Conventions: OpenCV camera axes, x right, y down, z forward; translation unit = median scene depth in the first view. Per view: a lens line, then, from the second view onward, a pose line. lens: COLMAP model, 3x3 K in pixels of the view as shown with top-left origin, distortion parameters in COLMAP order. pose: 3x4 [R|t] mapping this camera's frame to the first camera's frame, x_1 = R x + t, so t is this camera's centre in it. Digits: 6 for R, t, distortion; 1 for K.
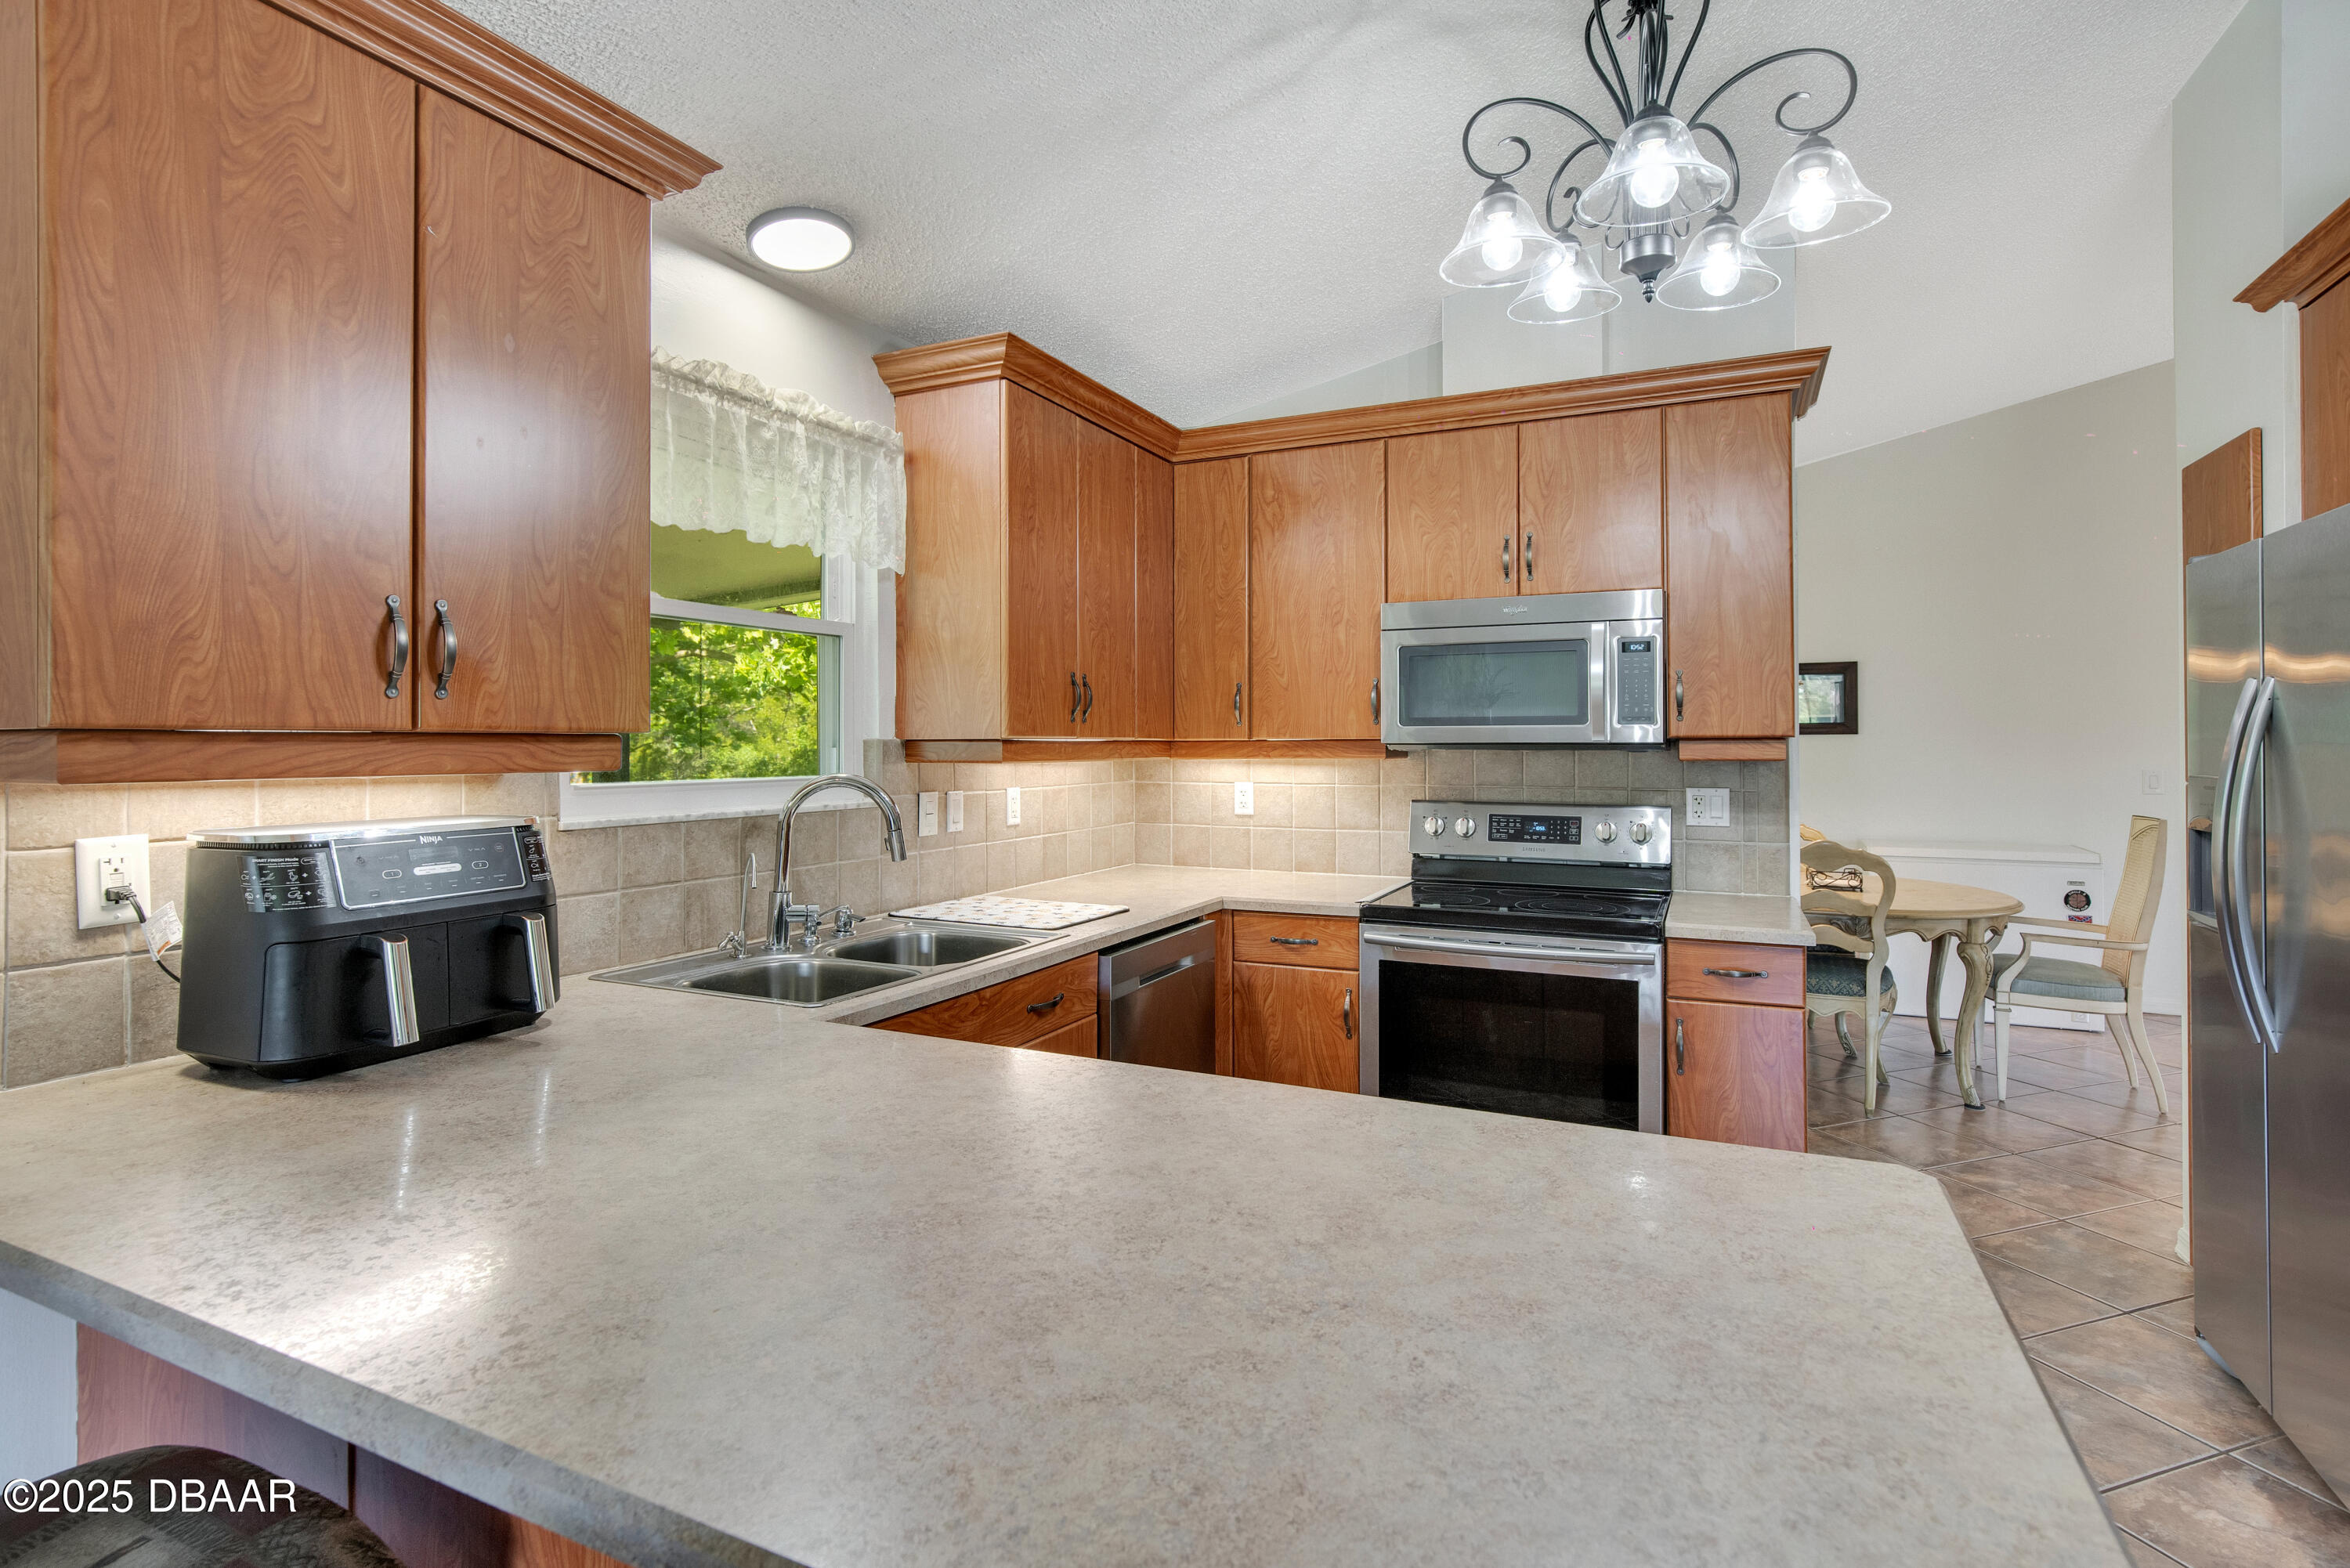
lens RADIAL K [[1123.1, 0, 1171.6], [0, 1123.1, 749.9], [0, 0, 1]] dist [-0.025840, 0.007475]
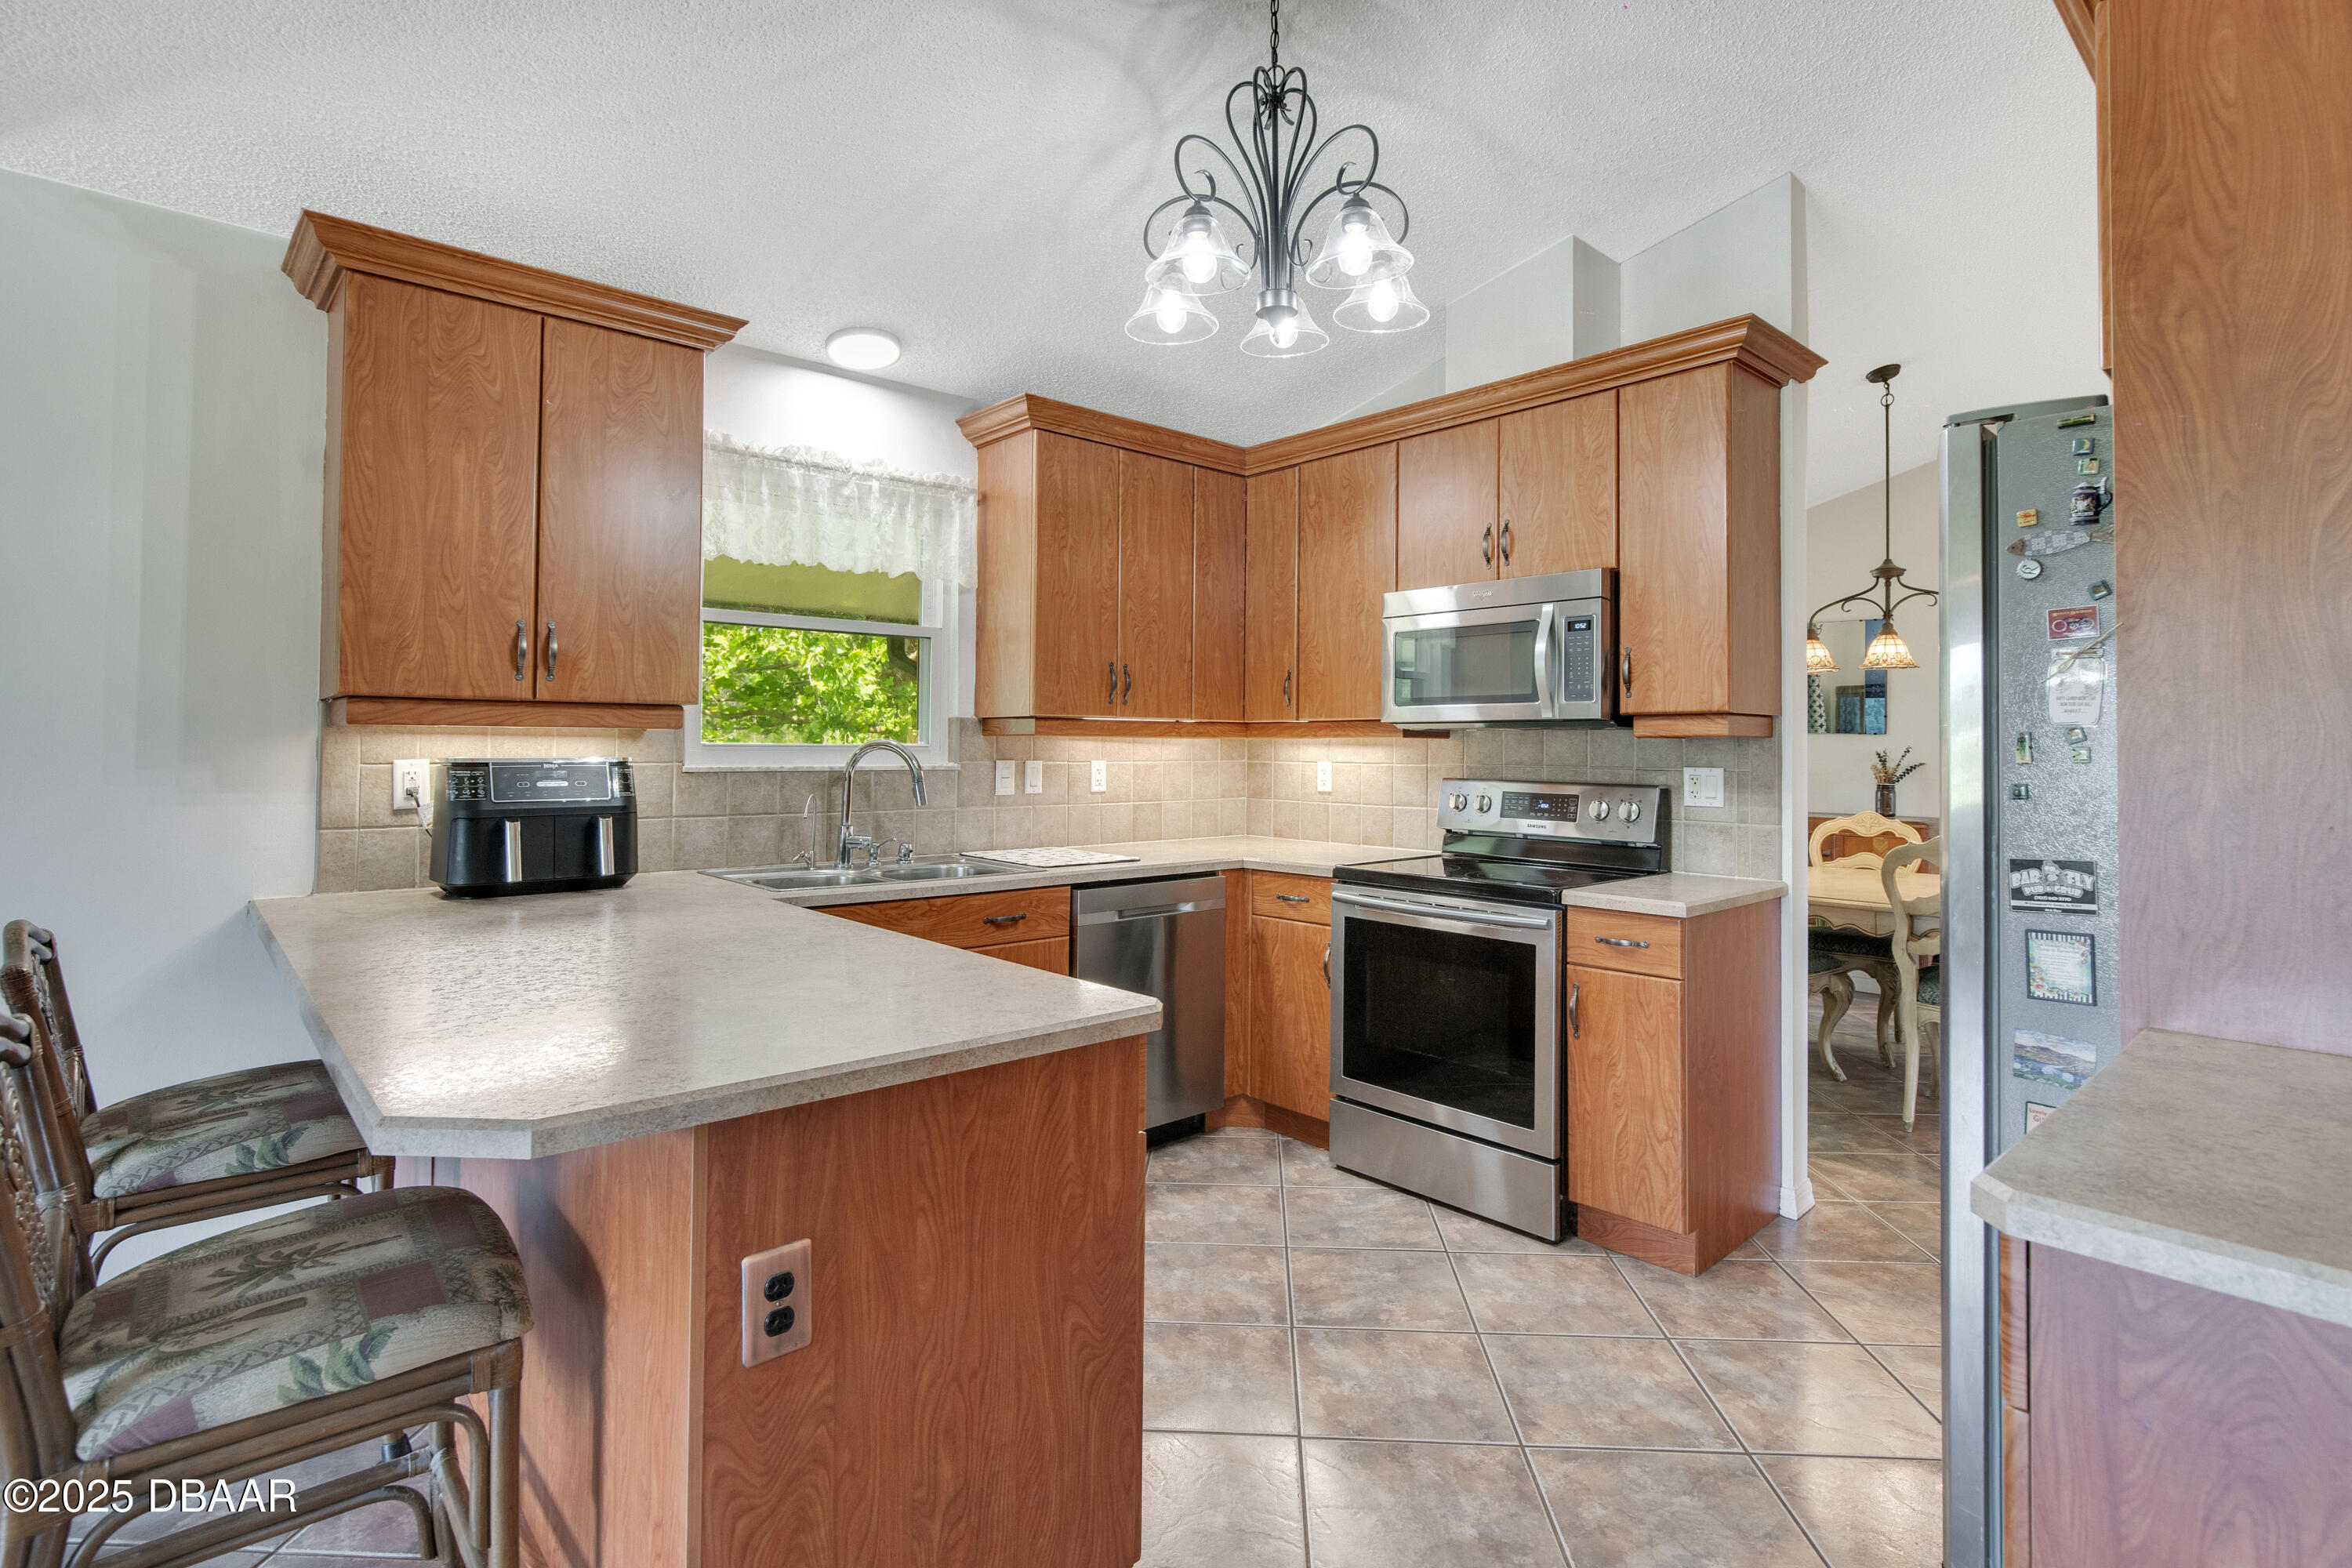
lens RADIAL K [[1151.7, 0, 1171.5], [0, 1151.7, 741.1], [0, 0, 1]] dist [-0.028890, 0.000177]
pose [[0.918274, 0.006410, -0.395892, 0.491435], [-0.011087, 0.999893, -0.009527, 0.028250], [0.395789, 0.013137, 0.918247, -0.113728]]
